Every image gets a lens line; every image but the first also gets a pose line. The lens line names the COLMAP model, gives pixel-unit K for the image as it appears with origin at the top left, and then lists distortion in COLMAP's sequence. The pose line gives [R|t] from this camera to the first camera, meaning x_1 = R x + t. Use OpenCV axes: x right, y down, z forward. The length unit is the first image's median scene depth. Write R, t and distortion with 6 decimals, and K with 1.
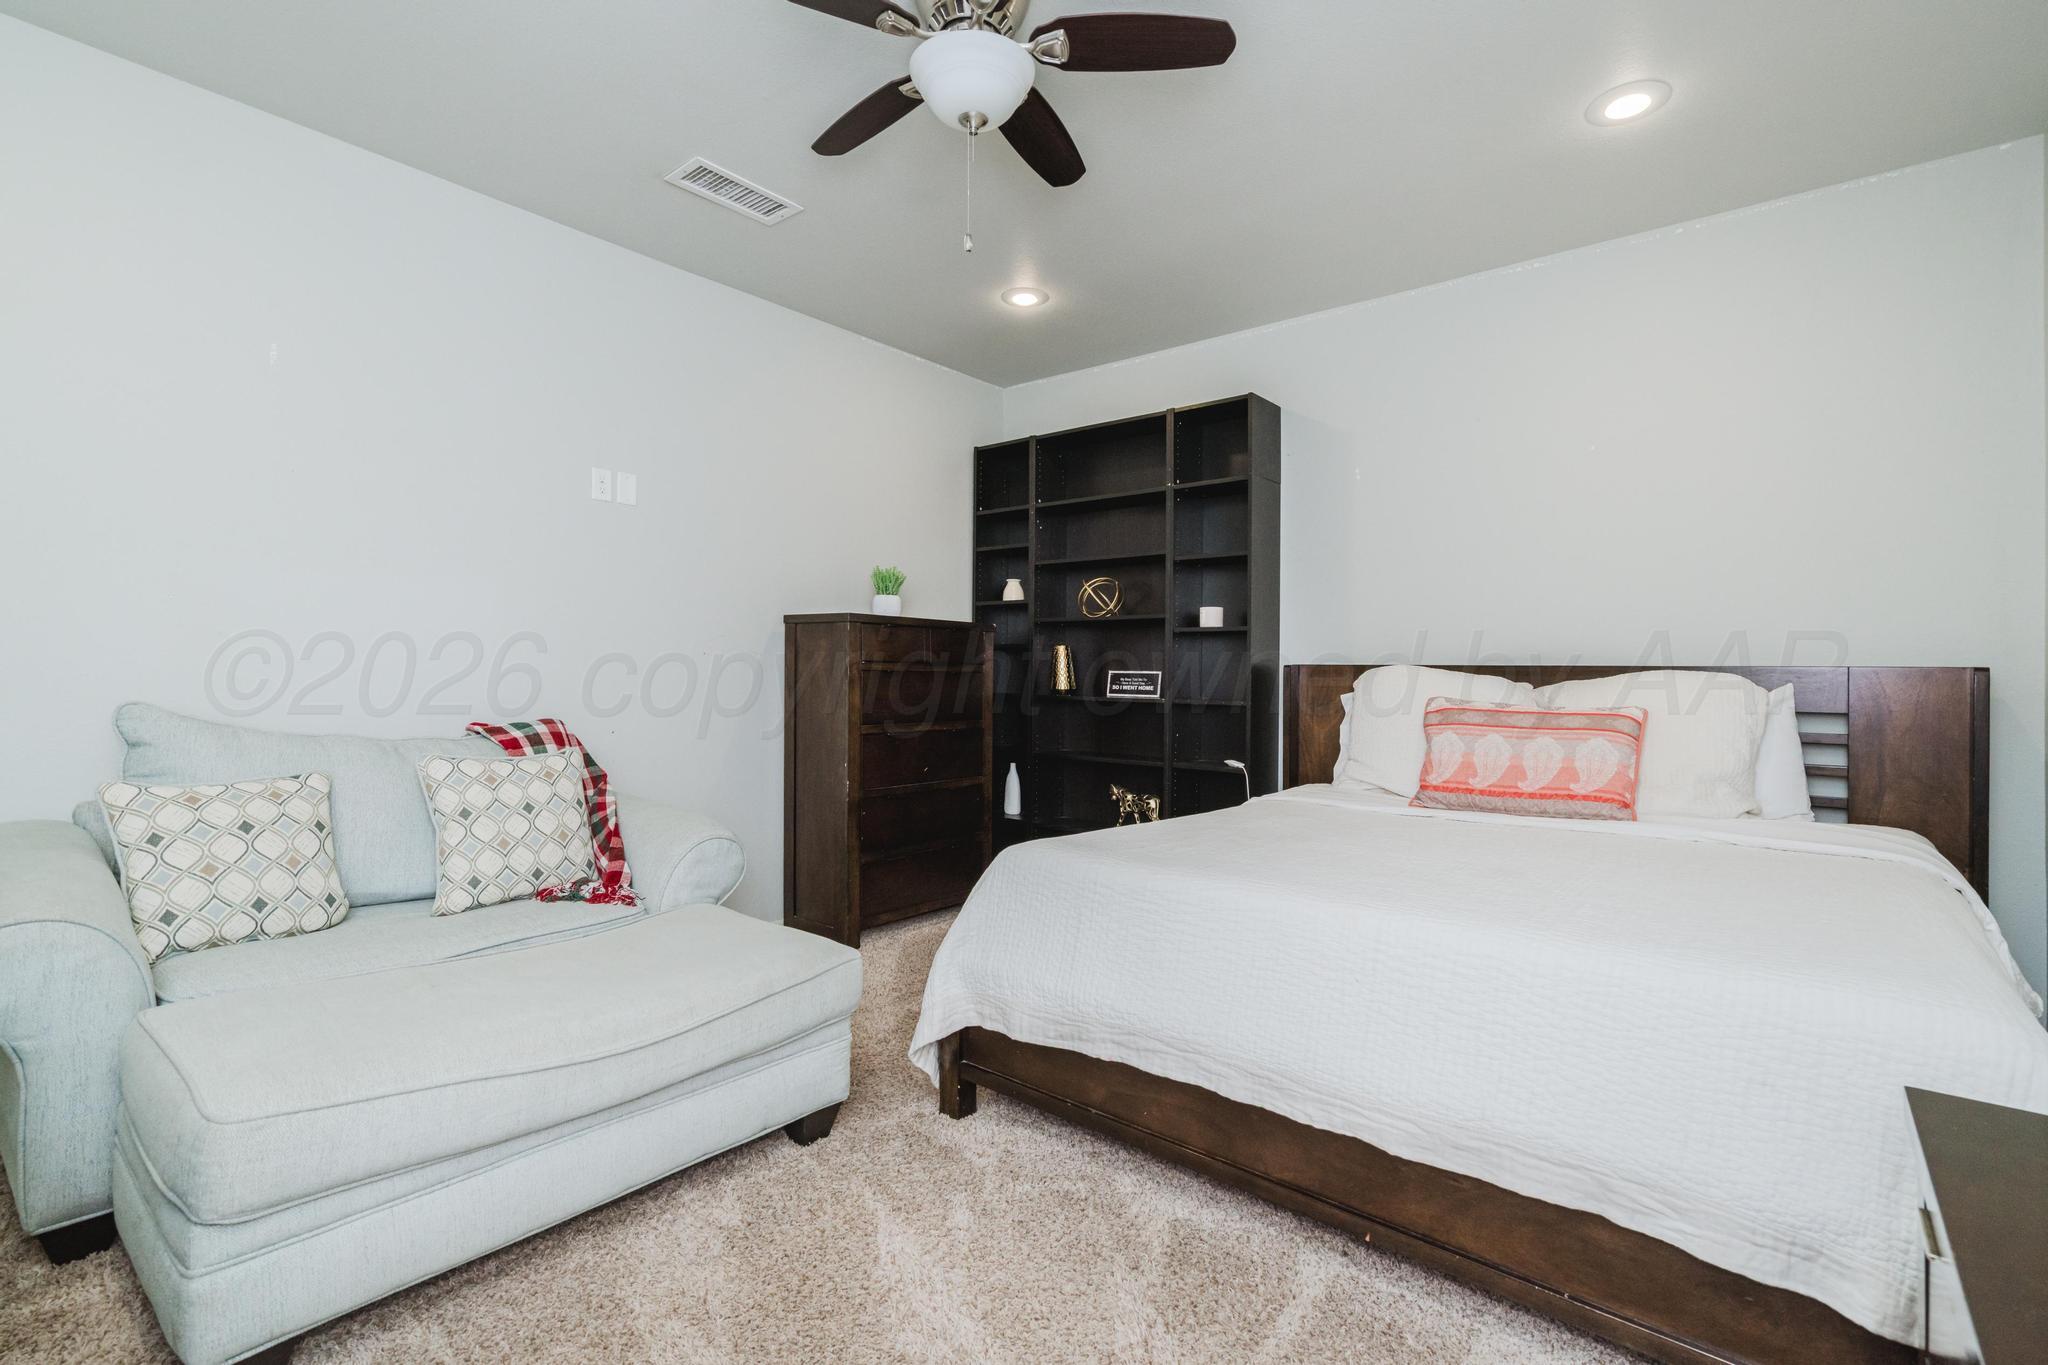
lens RADIAL K [[940.5, 0, 1023.5], [0, 940.5, 695.2], [0, 0, 1]] dist [0.004041, 0.001249]
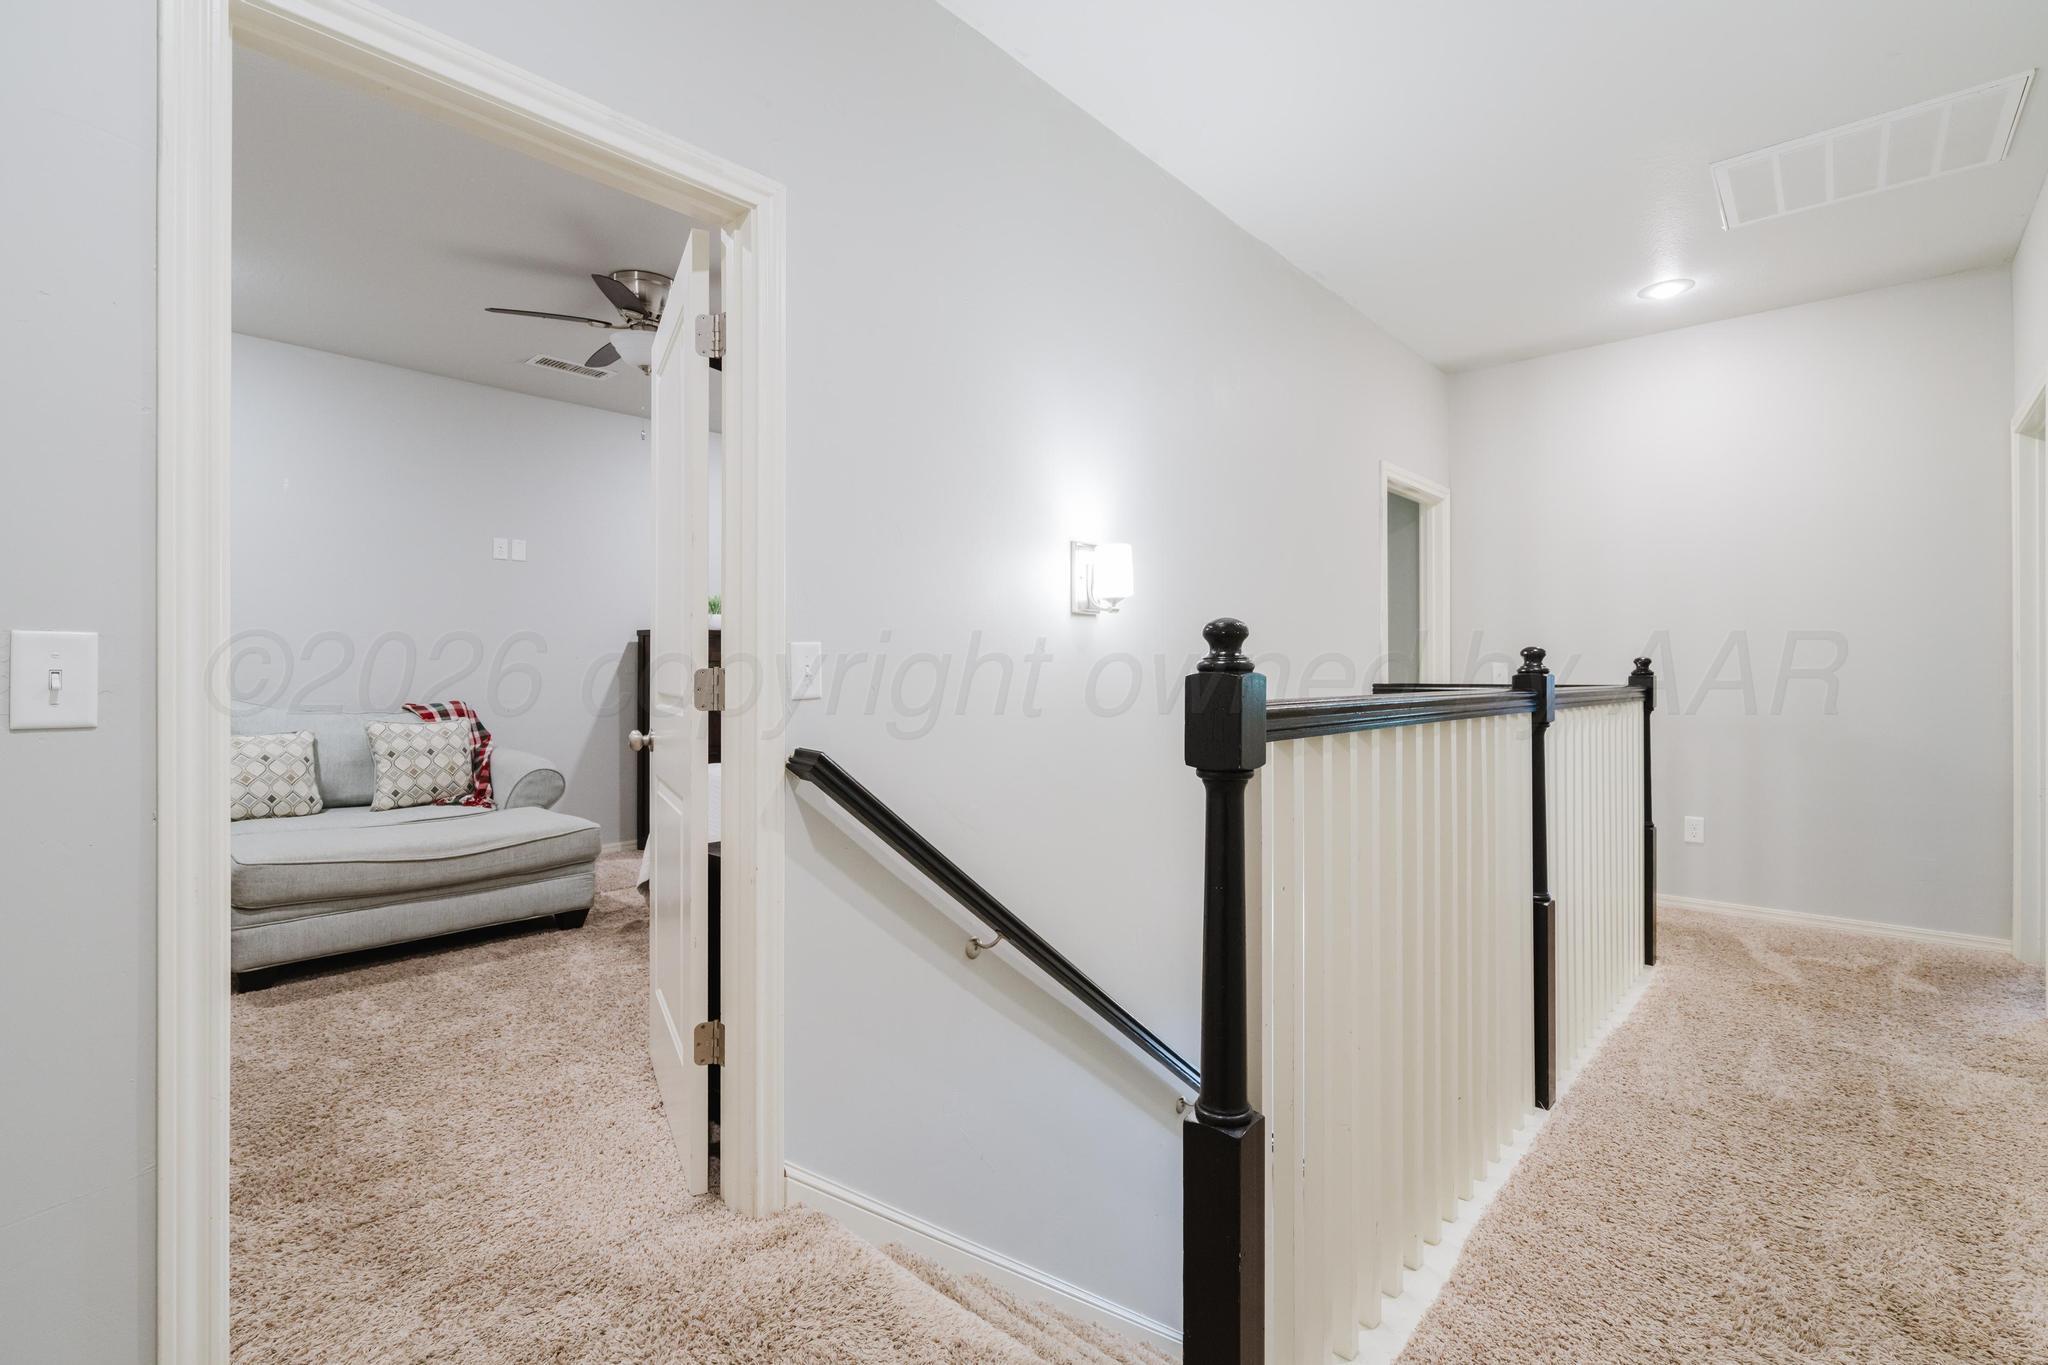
lens RADIAL K [[940.5, 0, 1024.7], [0, 940.5, 665.5], [0, 0, 1]] dist [0.004041, 0.001249]
pose [[0.999343, -0.017162, -0.031911, 0.604264], [0.016393, 0.999573, -0.024208, 0.023249], [0.032313, 0.023669, 0.999198, -0.669649]]
